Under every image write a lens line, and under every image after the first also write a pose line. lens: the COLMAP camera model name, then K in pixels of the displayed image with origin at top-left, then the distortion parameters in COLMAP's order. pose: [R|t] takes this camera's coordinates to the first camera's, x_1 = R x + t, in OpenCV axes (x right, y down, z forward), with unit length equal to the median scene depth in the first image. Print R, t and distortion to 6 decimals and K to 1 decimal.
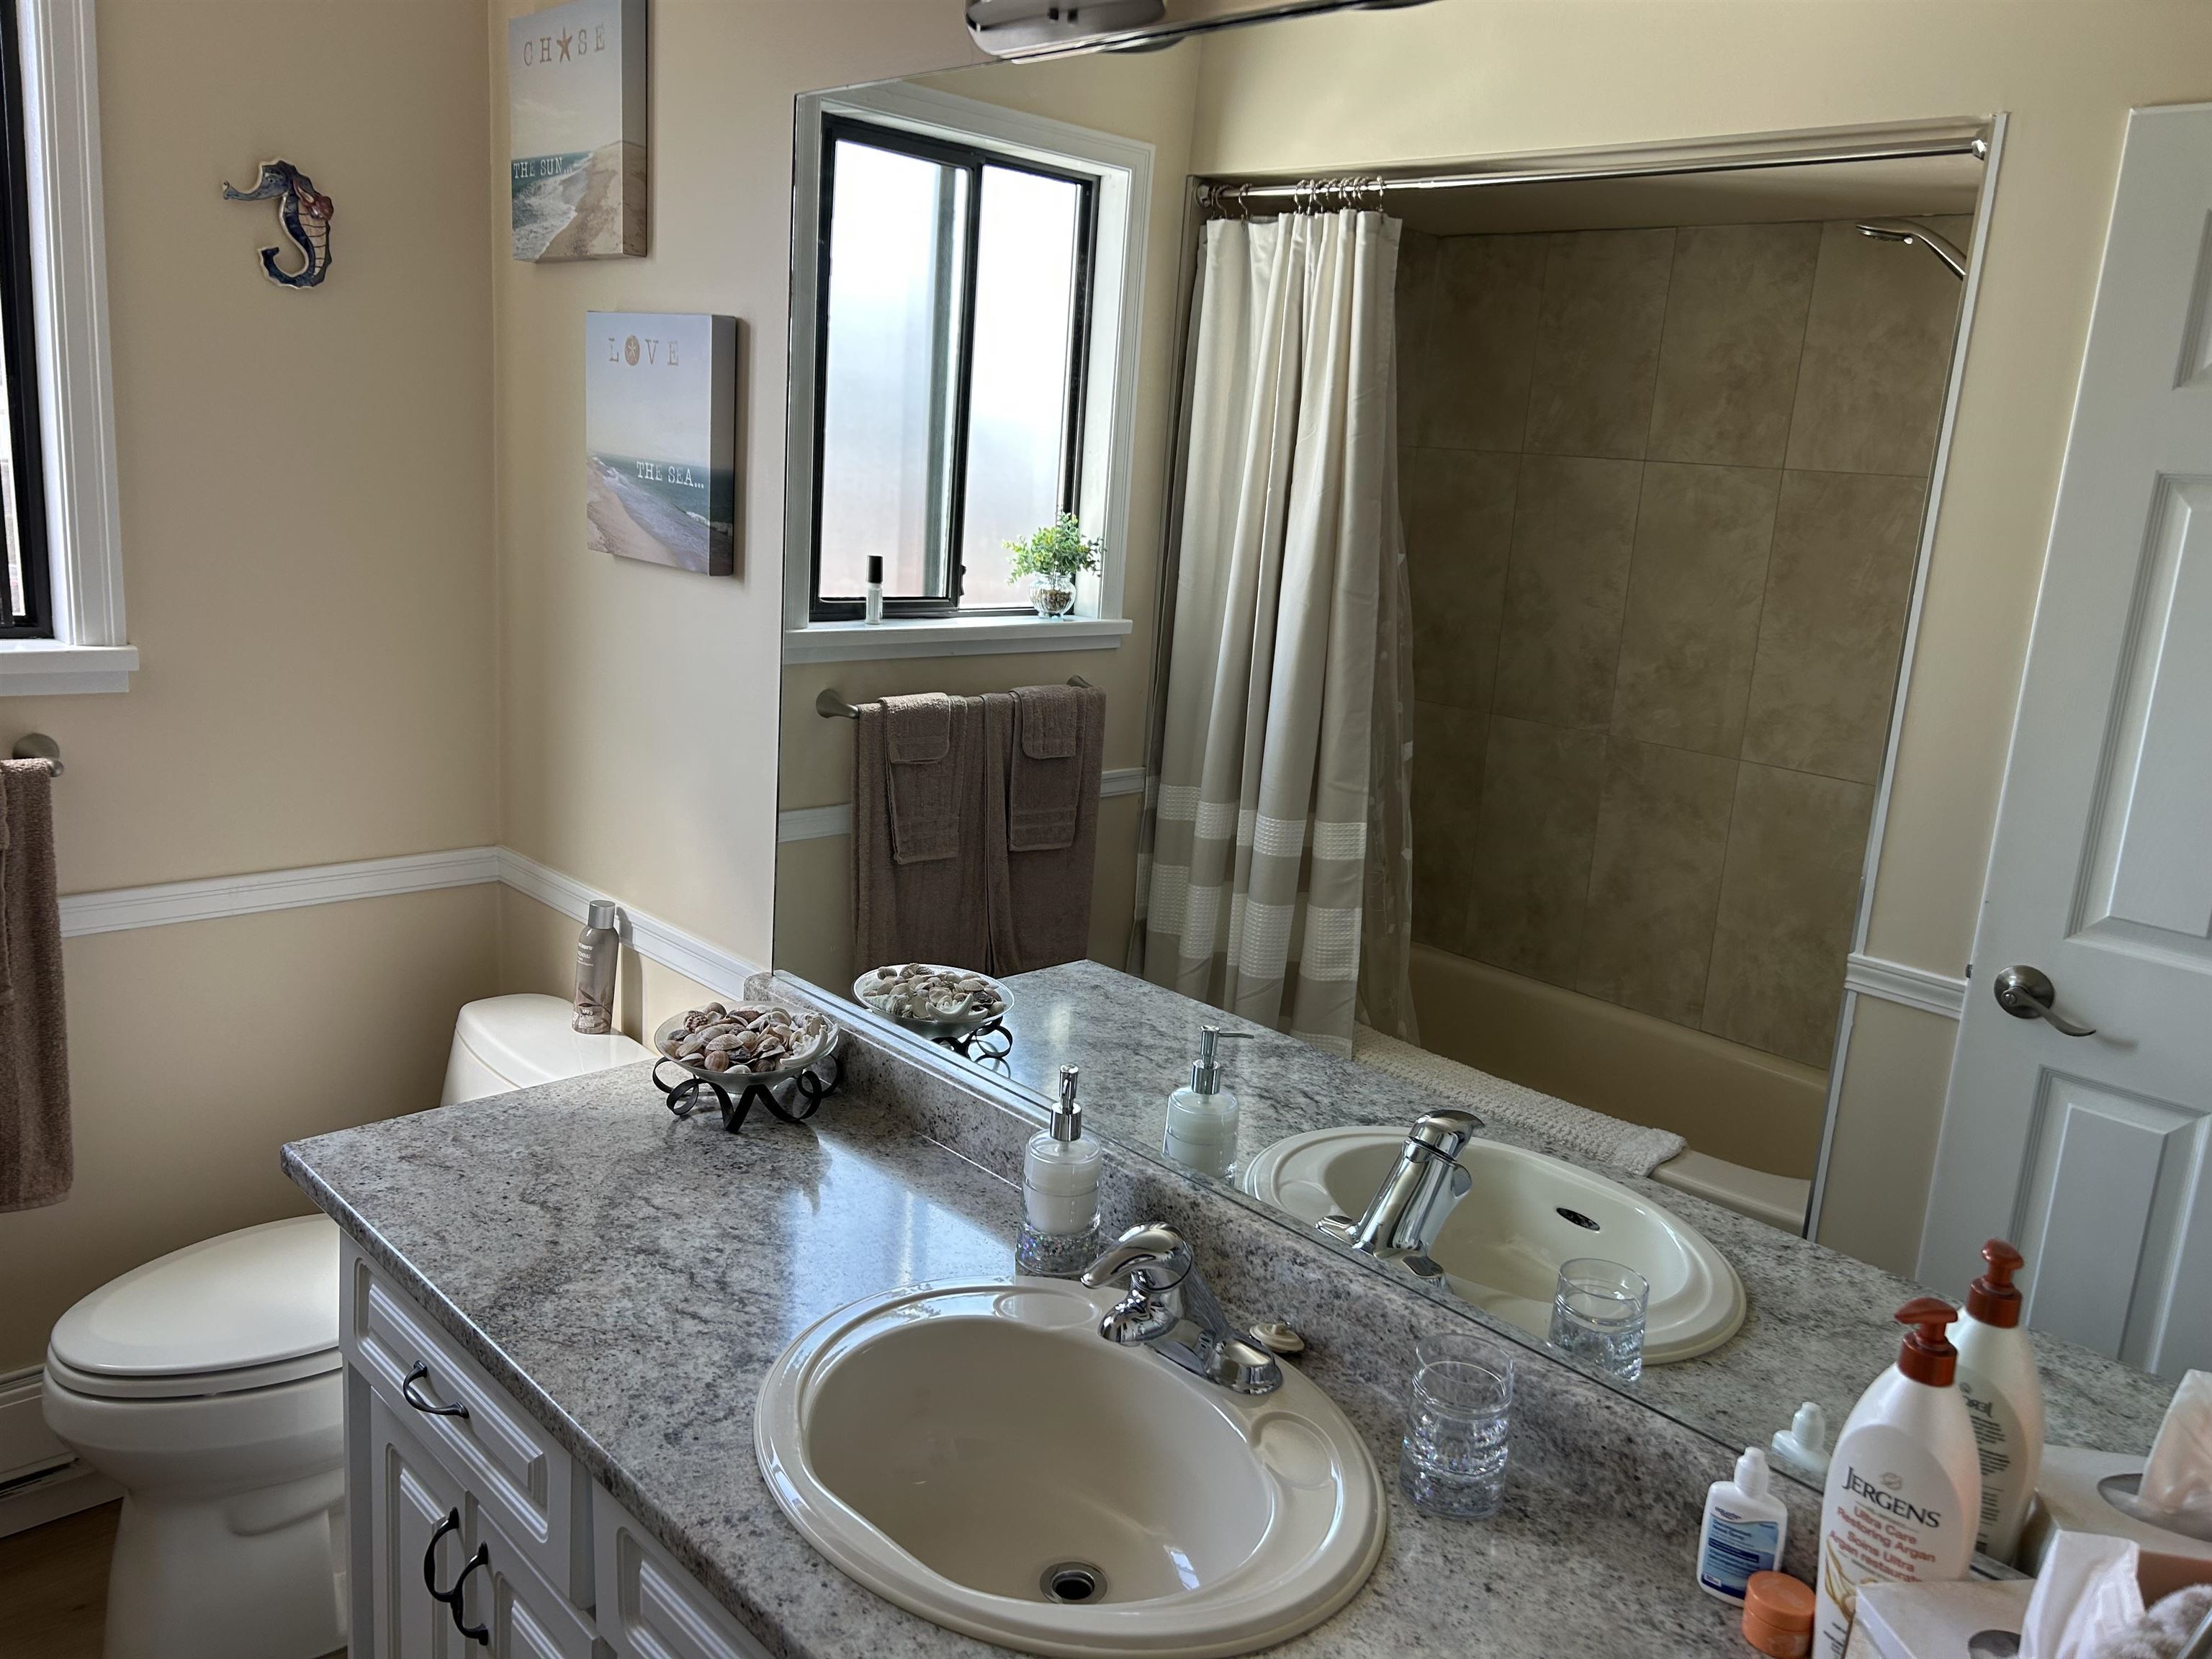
lens RADIAL K [[1663.8, 0, 1106.3], [0, 1663.8, 817.9], [0, 0, 1]] dist [0.052652, -0.056792]
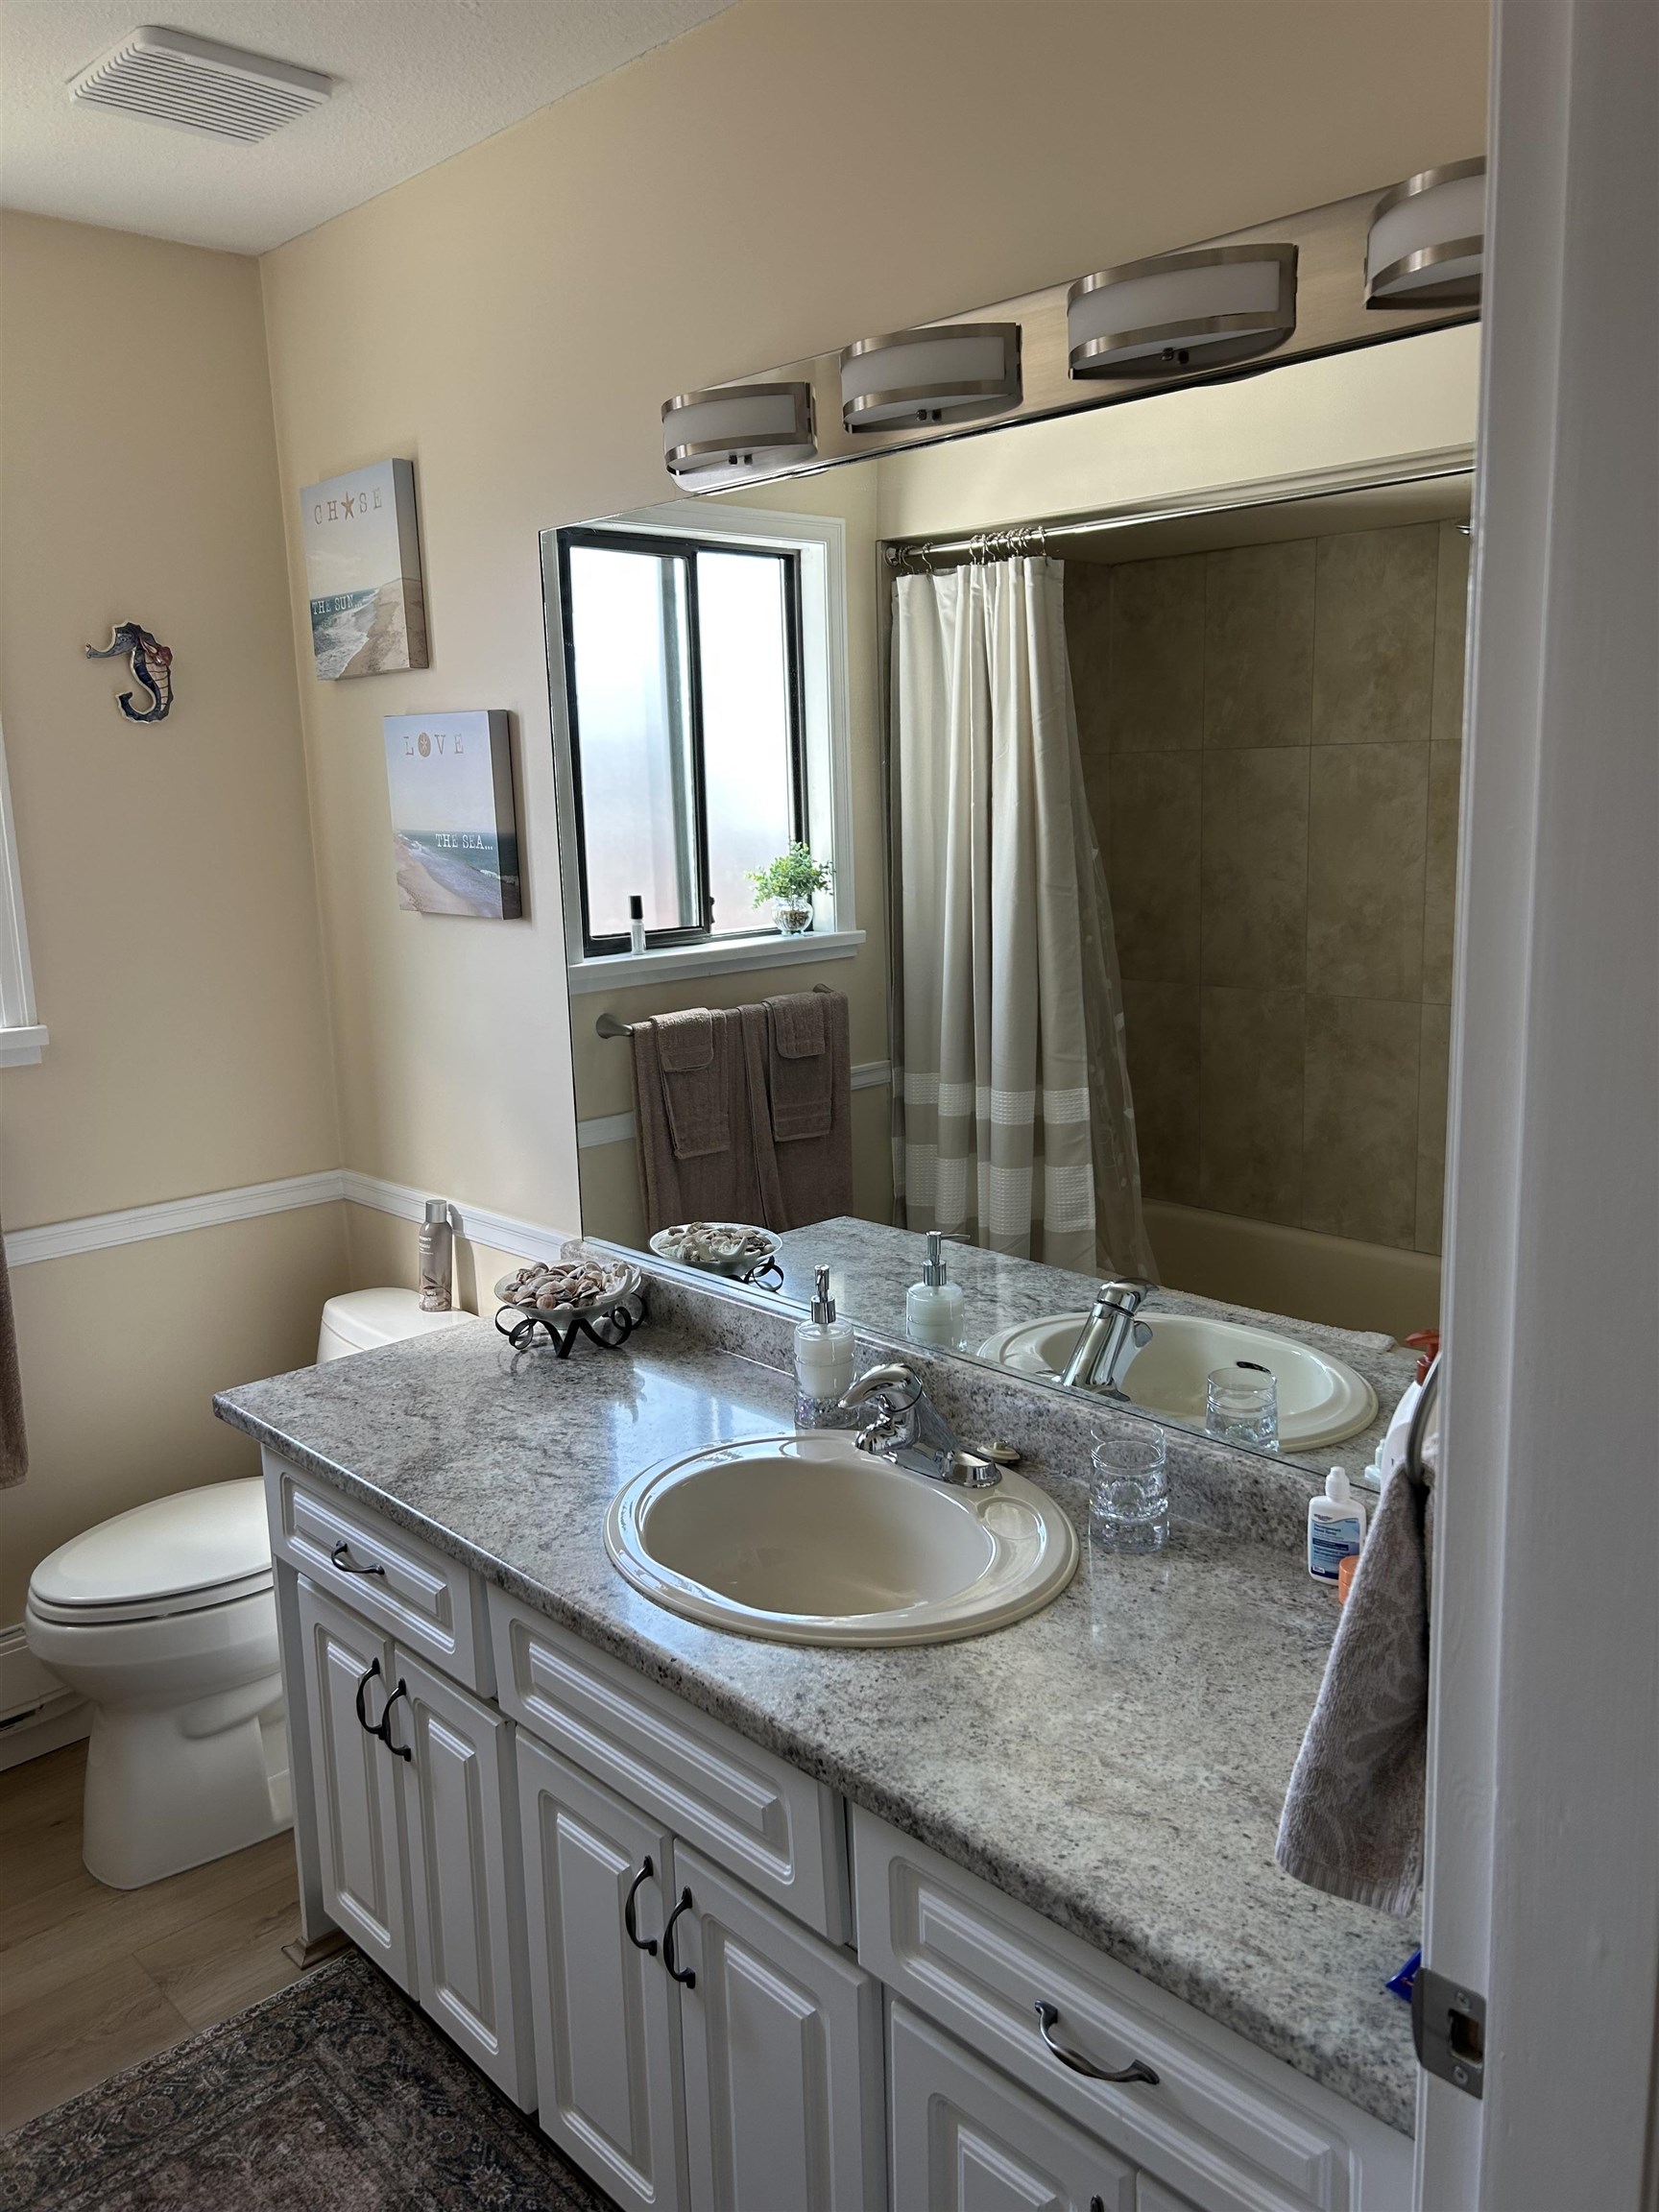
lens RADIAL K [[1663.8, 0, 830.5], [0, 1663.8, 1092.0], [0, 0, 1]] dist [0.052652, -0.056792]
pose [[0.994927, -0.095646, -0.031177, 0.026759], [0.094509, 0.994869, -0.036093, 0.045197], [0.034469, 0.032963, 0.998862, -0.200249]]
